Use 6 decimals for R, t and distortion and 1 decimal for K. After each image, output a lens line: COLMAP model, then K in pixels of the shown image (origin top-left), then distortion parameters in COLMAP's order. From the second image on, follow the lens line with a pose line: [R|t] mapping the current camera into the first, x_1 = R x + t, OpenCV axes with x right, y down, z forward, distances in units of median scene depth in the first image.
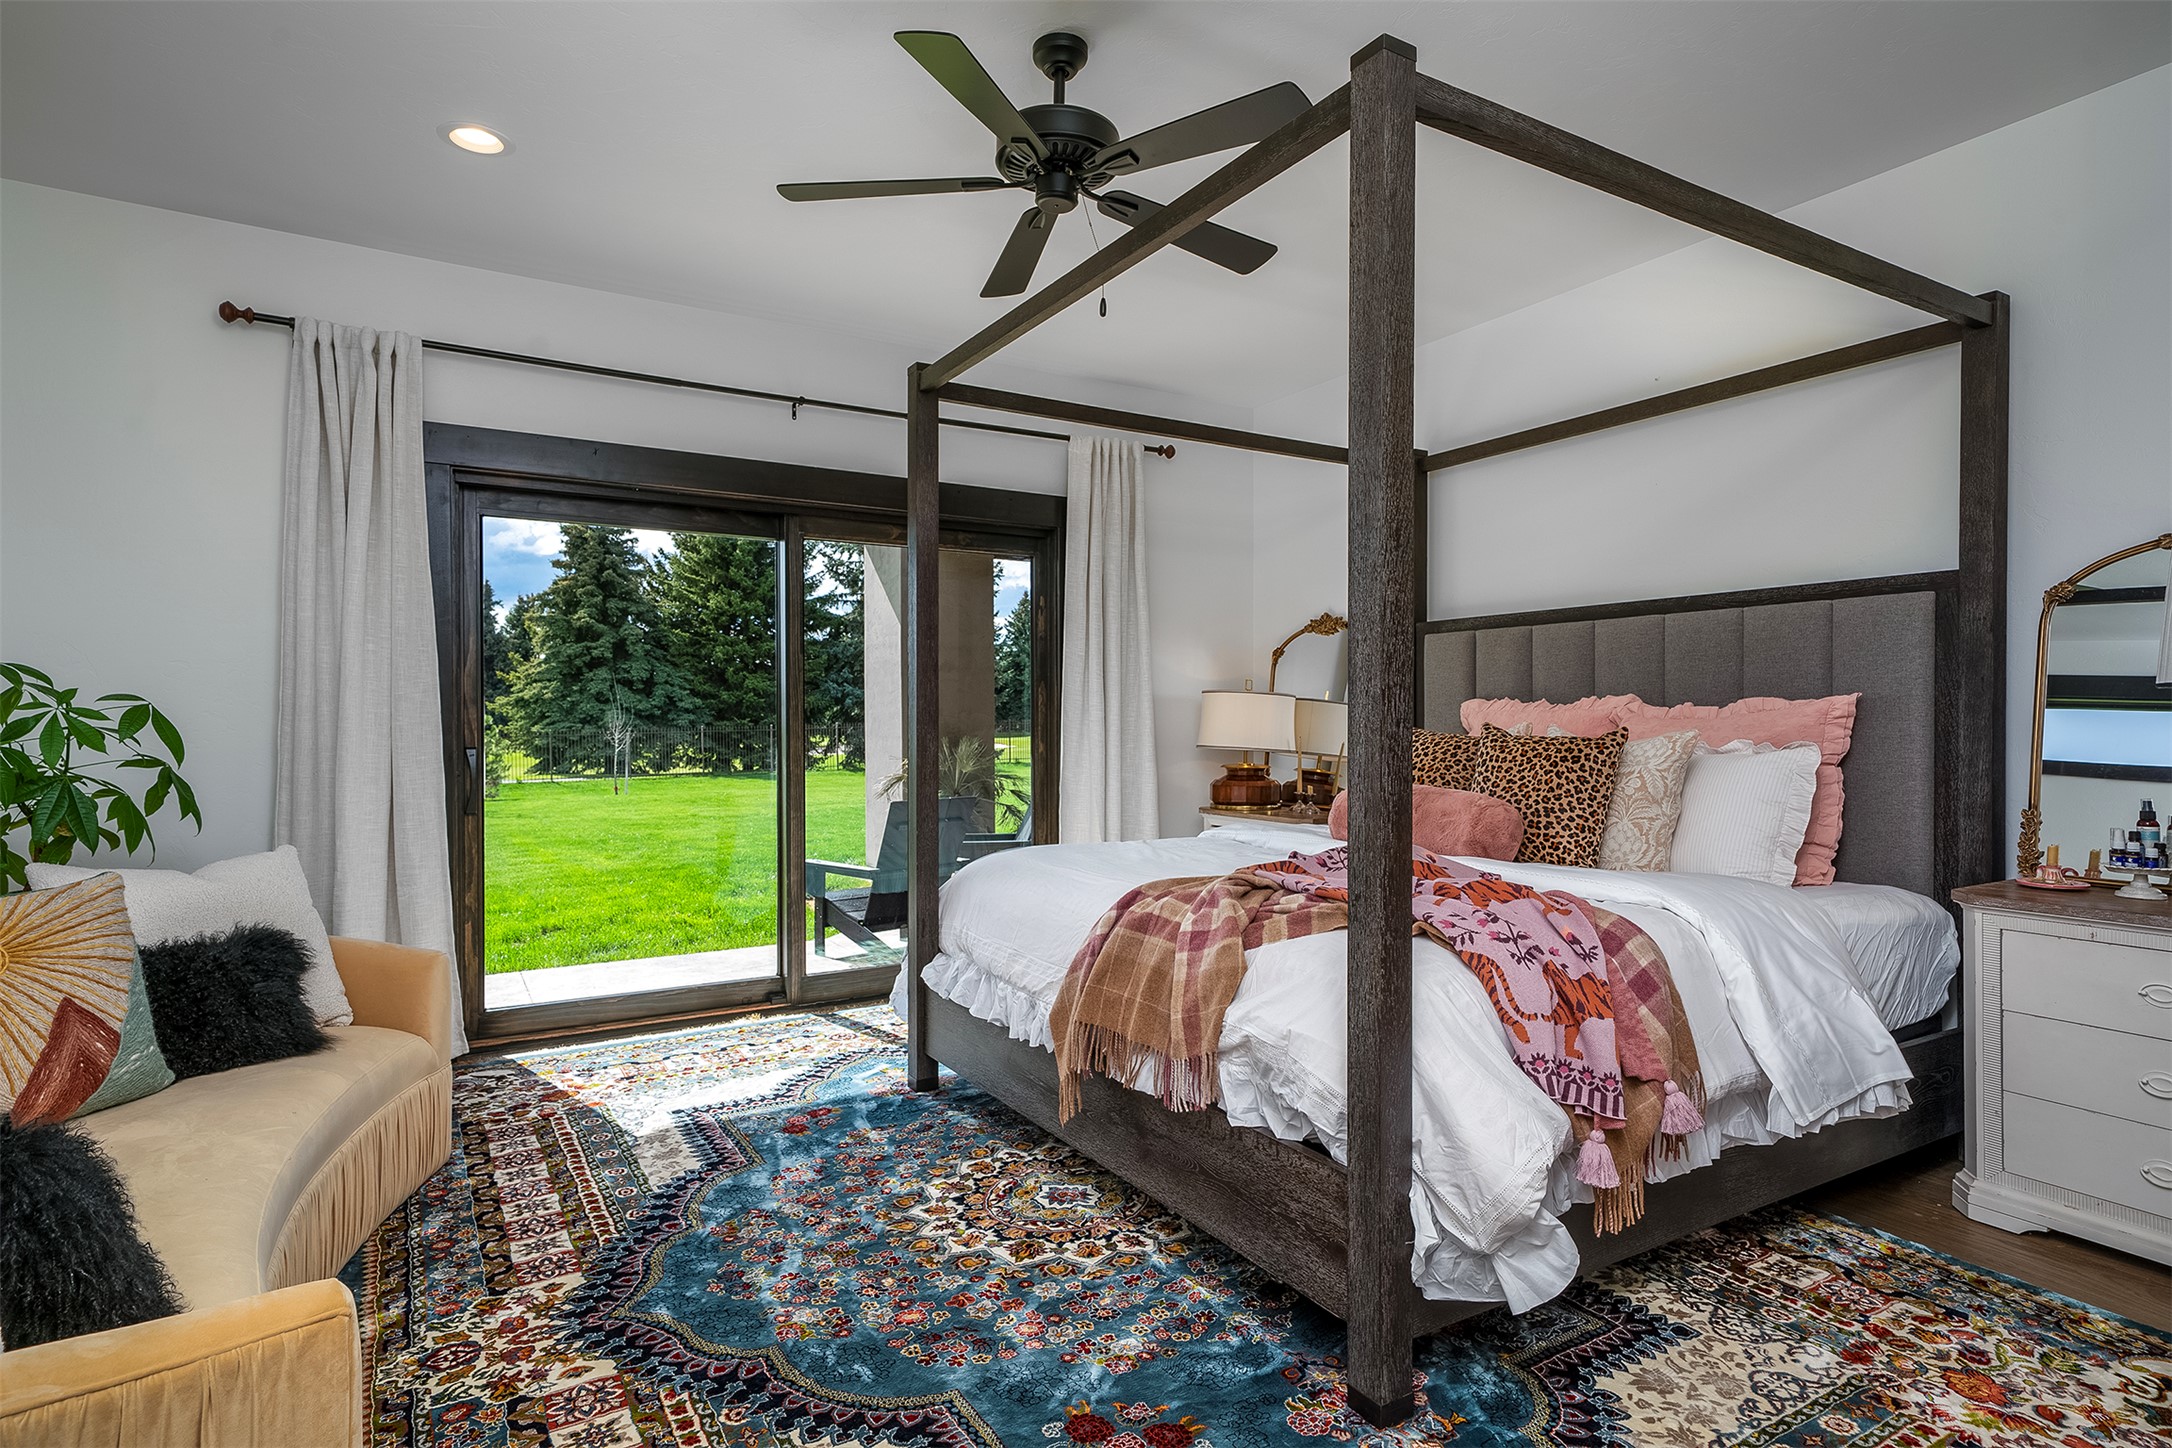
lens RADIAL K [[1134.5, 0, 1086.0], [0, 1134.5, 724.0], [0, 0, 1]] dist [-0.000374, 0.000099]
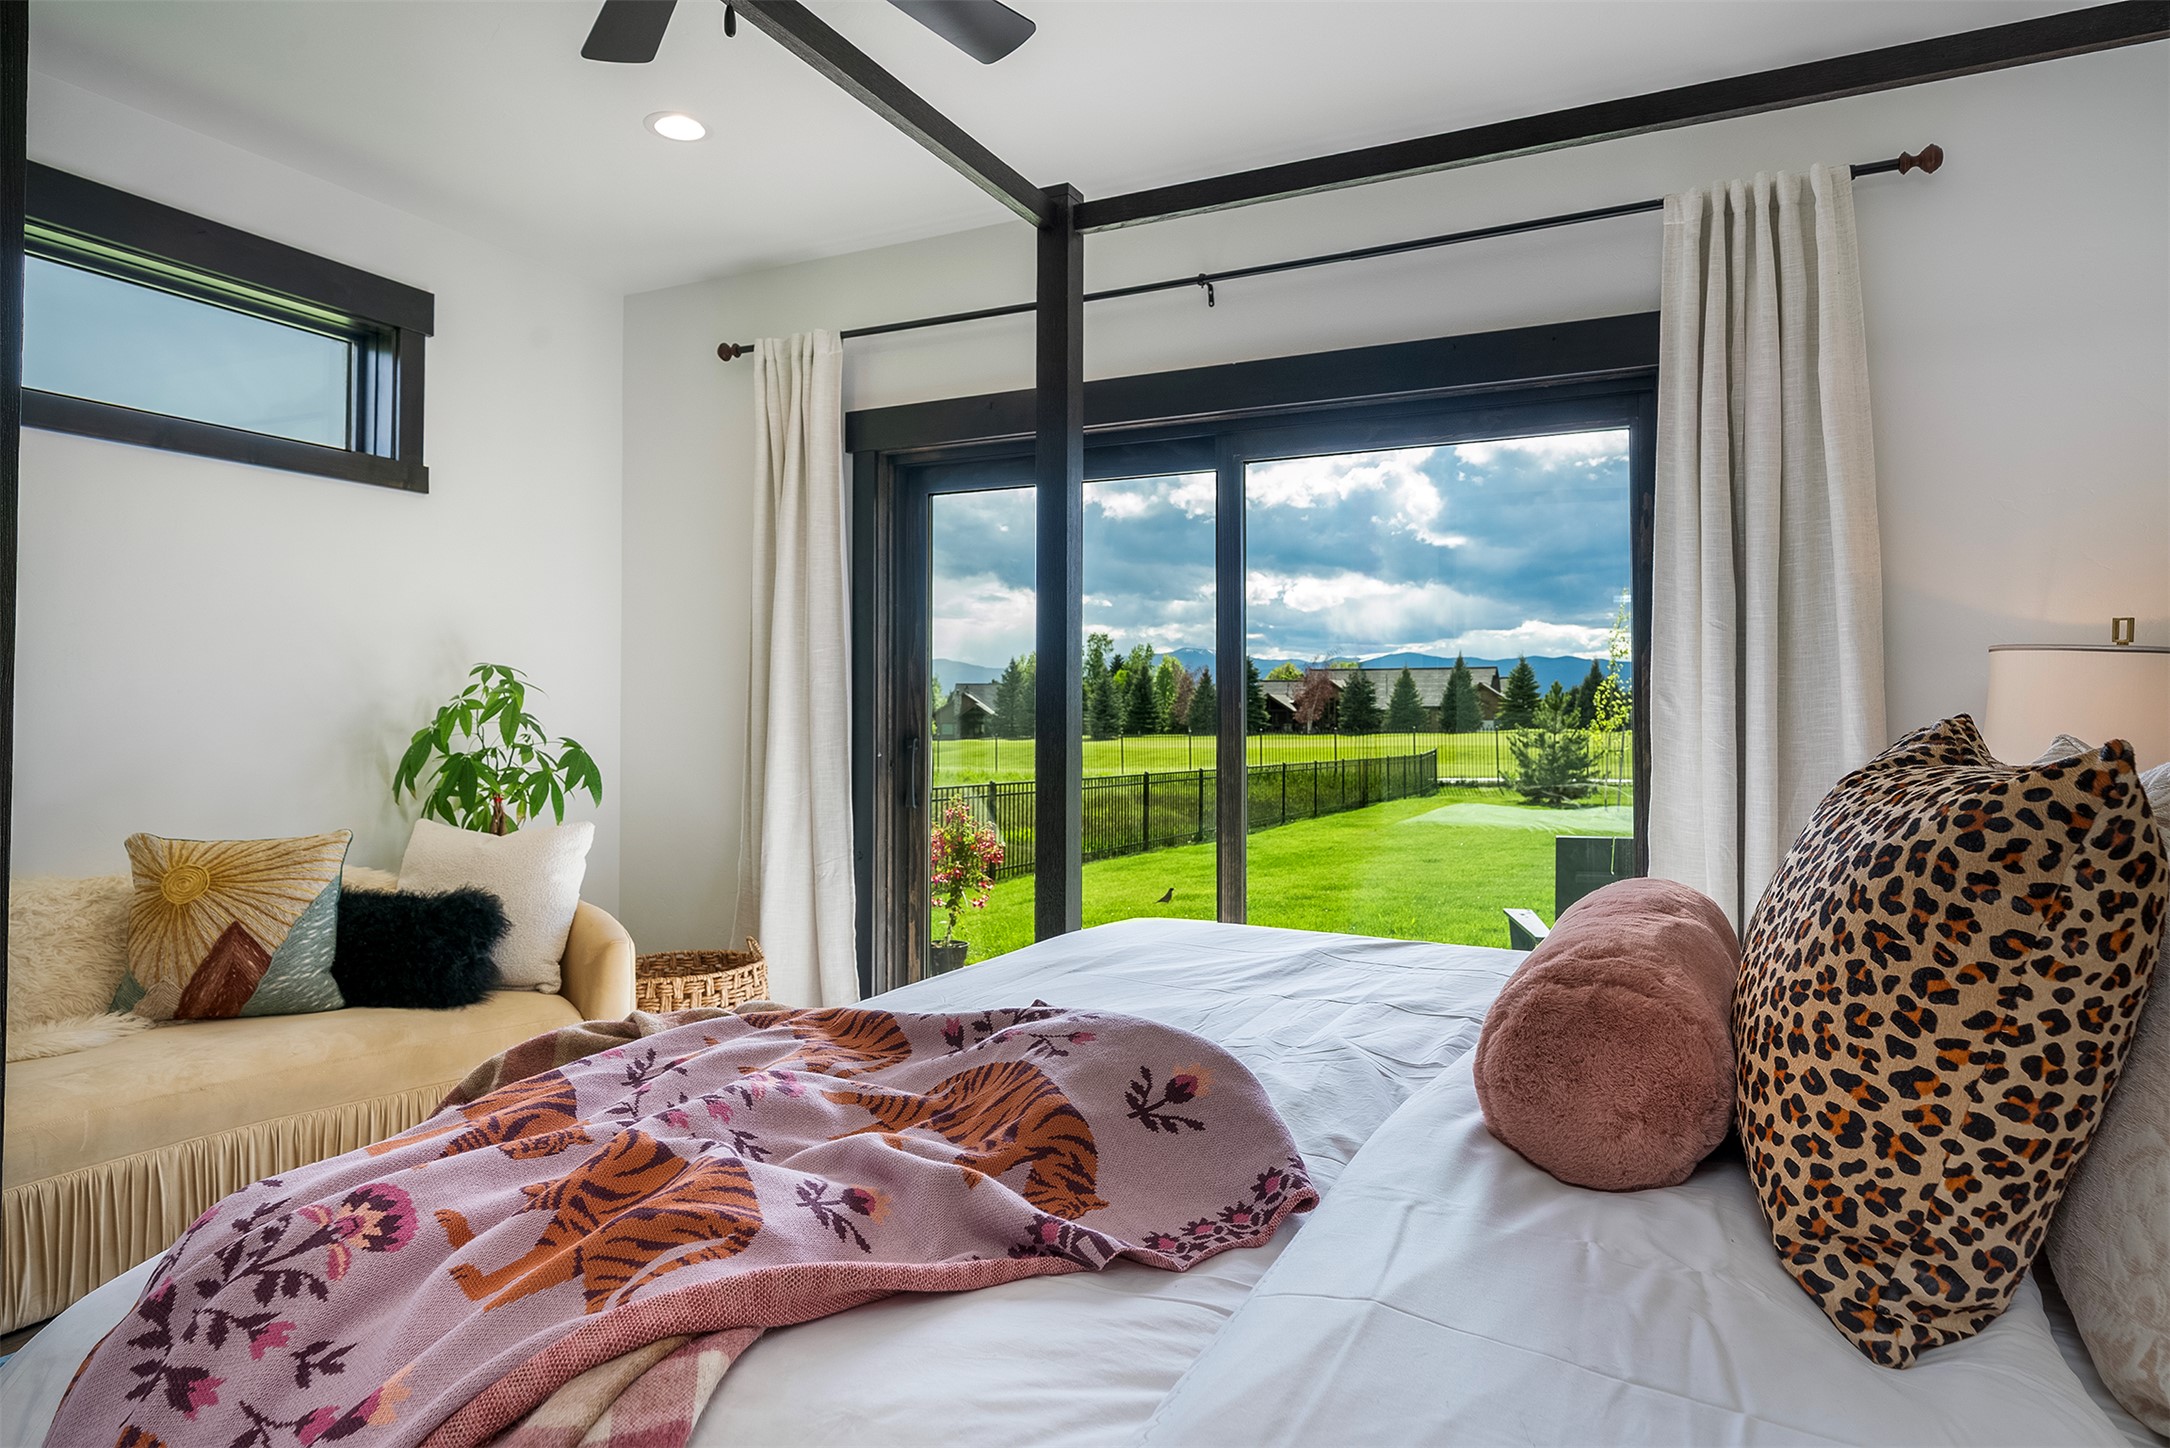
lens RADIAL K [[1293.4, 0, 1085.0], [0, 1293.4, 724.0], [0, 0, 1]] dist [-0.001358, -0.000298]
pose [[0.534473, 0.007207, -0.845155, 0.590849], [-0.008010, 0.999962, 0.003462, 0.000331], [0.845148, 0.004919, 0.534510, 0.692780]]
